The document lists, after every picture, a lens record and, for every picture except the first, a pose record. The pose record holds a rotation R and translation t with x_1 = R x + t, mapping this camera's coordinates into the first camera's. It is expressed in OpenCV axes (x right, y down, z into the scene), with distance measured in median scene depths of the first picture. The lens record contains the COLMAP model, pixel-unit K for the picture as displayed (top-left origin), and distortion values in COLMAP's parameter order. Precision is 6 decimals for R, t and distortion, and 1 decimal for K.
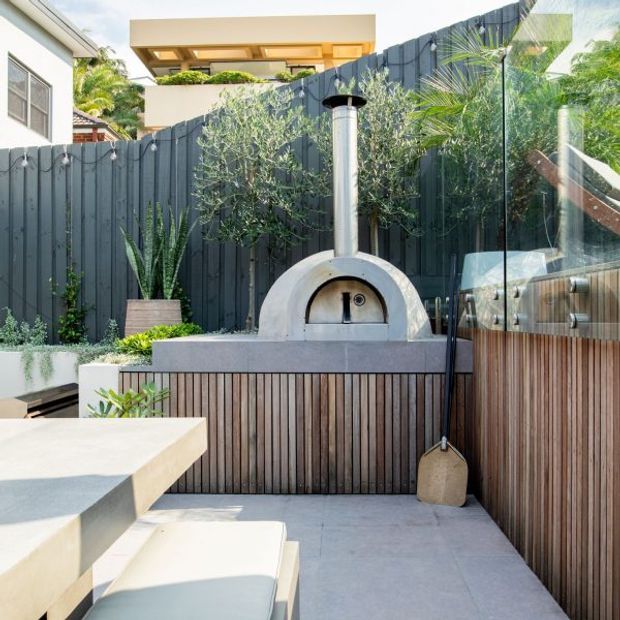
lens RADIAL K [[1503.6, 0, 310.4], [0, 1503.6, 309.8], [0, 0, 1]] dist [-0.173383, 0.000000]
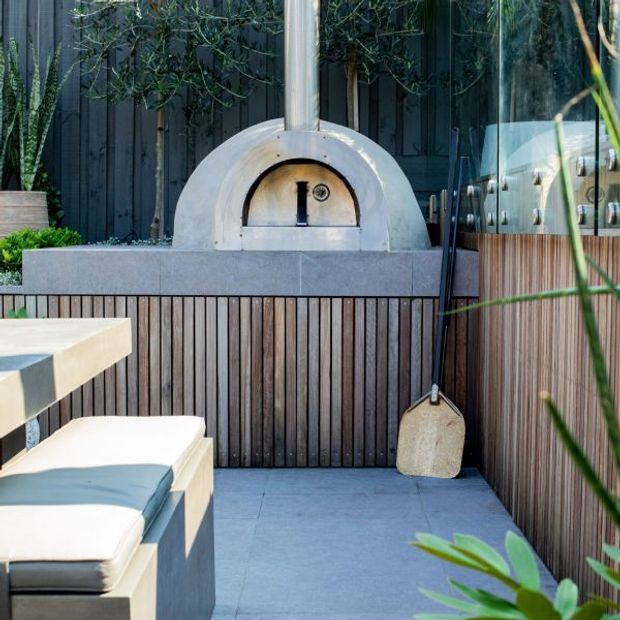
lens RADIAL K [[1503.6, 0, 309.0], [0, 1503.6, 310.6], [0, 0, 1]] dist [-0.173383, 0.000000]
pose [[0.999042, 0.005784, 0.043378, -0.002508], [-0.008975, 0.997237, 0.073736, -0.003276], [-0.042832, -0.074055, 0.996334, 0.299491]]
